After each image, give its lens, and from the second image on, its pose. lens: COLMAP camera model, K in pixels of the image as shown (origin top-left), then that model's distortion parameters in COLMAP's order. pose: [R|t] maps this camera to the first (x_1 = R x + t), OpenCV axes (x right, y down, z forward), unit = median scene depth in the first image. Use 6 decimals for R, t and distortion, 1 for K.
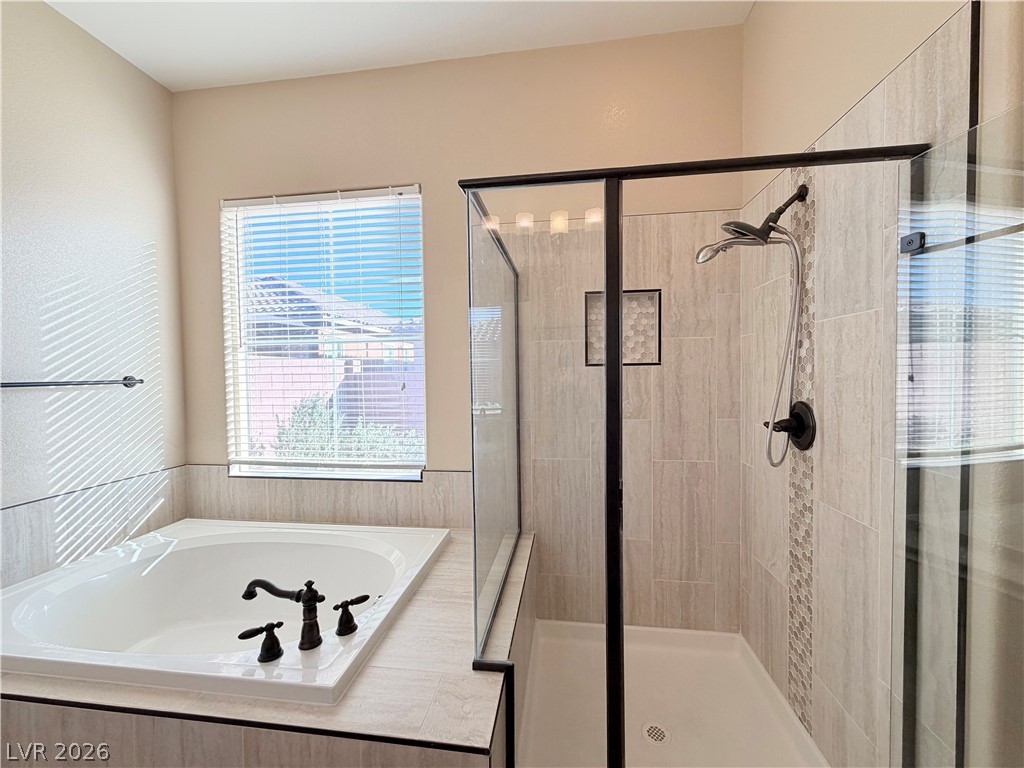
lens RADIAL K [[408.2, 0, 480.8], [0, 408.2, 389.1], [0, 0, 1]] dist [-0.000733, -0.000214]
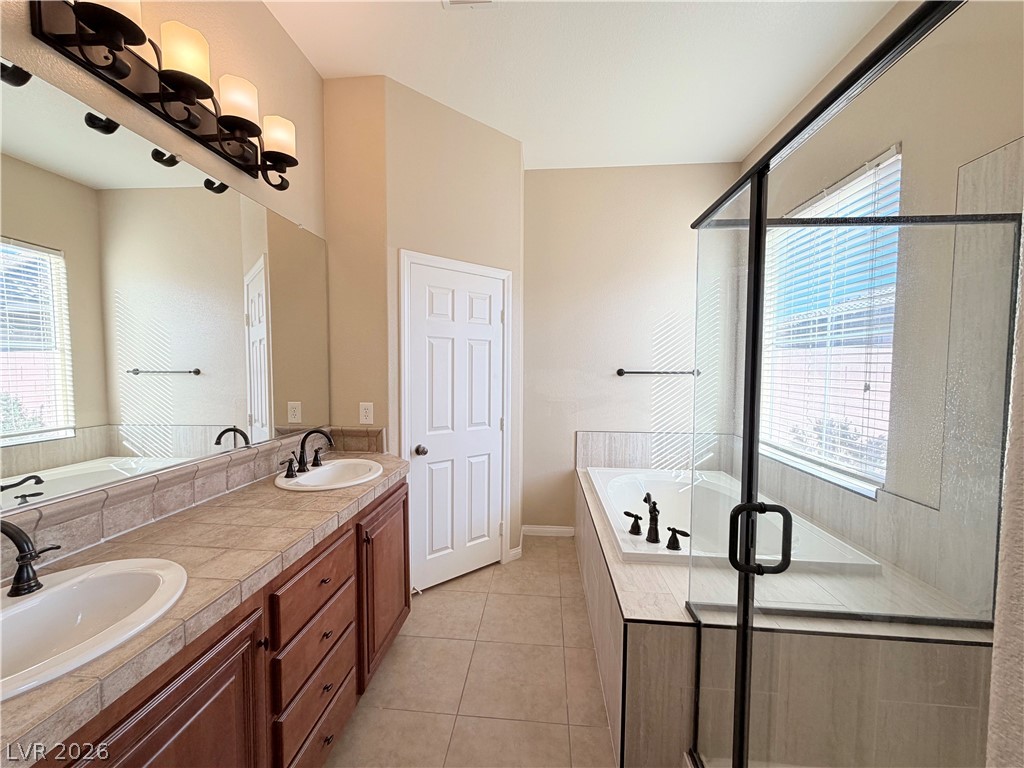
lens RADIAL K [[408.2, 0, 508.5], [0, 408.2, 383.8], [0, 0, 1]] dist [-0.000733, -0.000214]
pose [[0.051019, 0.058391, -0.996989, 0.729511], [-0.036939, 0.997717, 0.056543, -0.040089], [0.998014, 0.033943, 0.053060, 0.211416]]
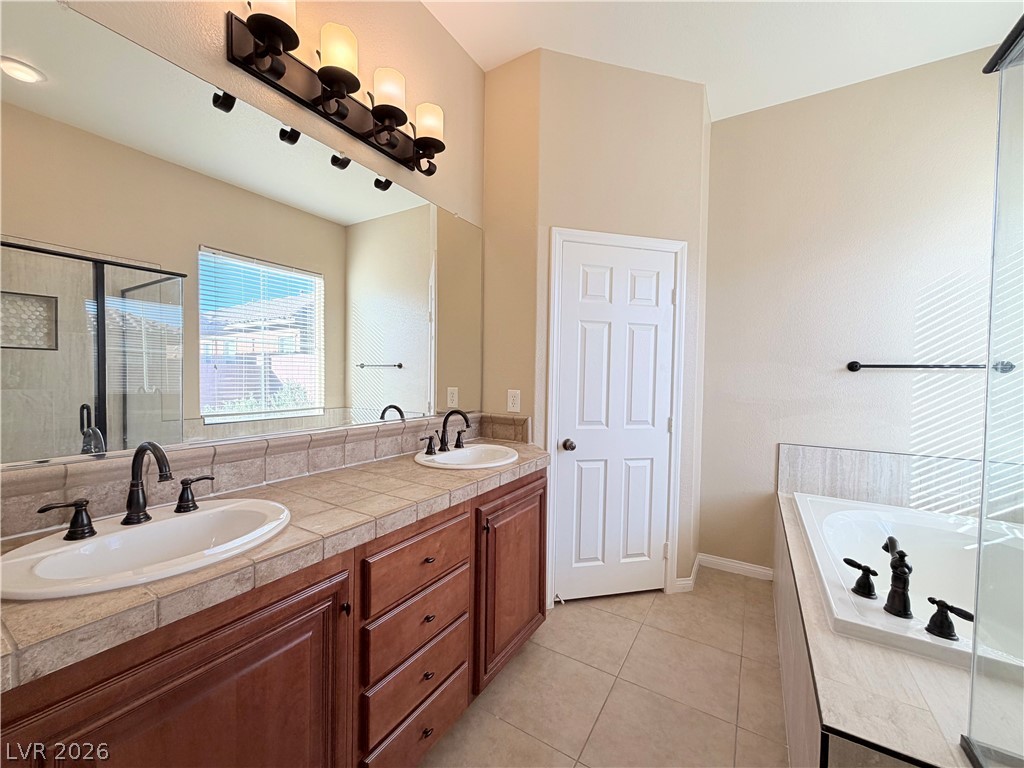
lens RADIAL K [[408.2, 0, 508.6], [0, 408.2, 383.6], [0, 0, 1]] dist [-0.000733, -0.000214]
pose [[-0.396413, 0.030534, -0.917564, 0.577713], [-0.040986, 0.997862, 0.050913, 0.026447], [0.917157, 0.057790, -0.394314, 0.308736]]
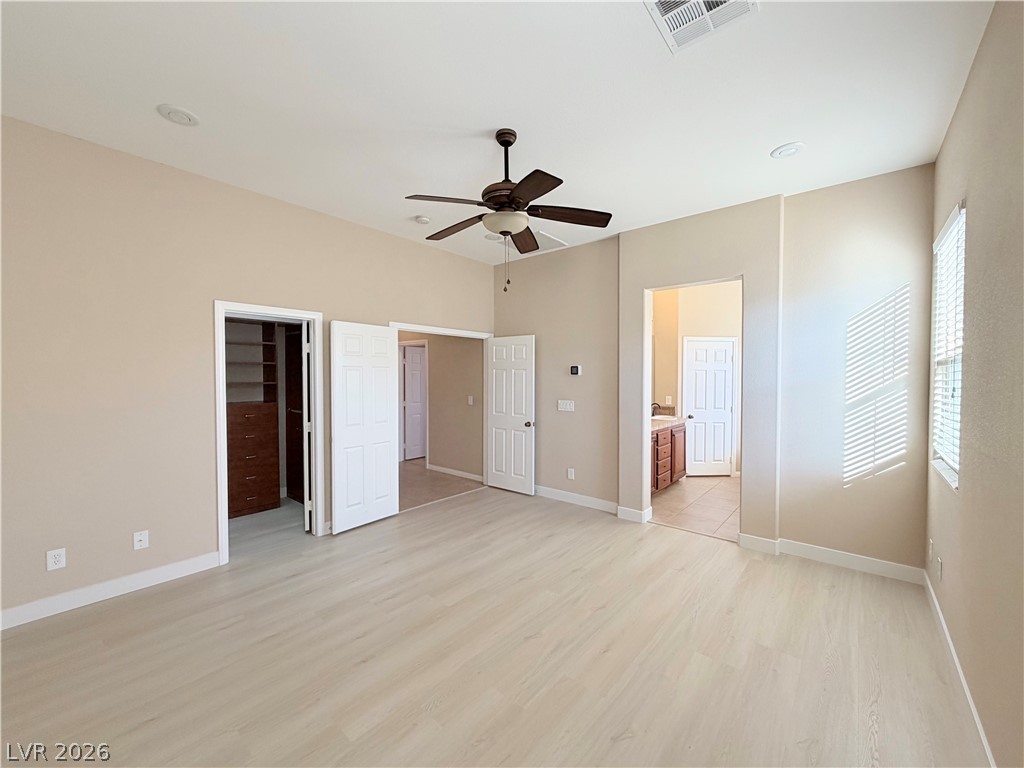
lens RADIAL K [[408.2, 0, 510.4], [0, 408.2, 387.9], [0, 0, 1]] dist [-0.000733, -0.000214]
pose [[-0.534273, 0.026320, -0.844902, 2.919450], [-0.021289, 0.998779, 0.044576, -0.080268], [0.845044, 0.041803, -0.533060, 0.514965]]
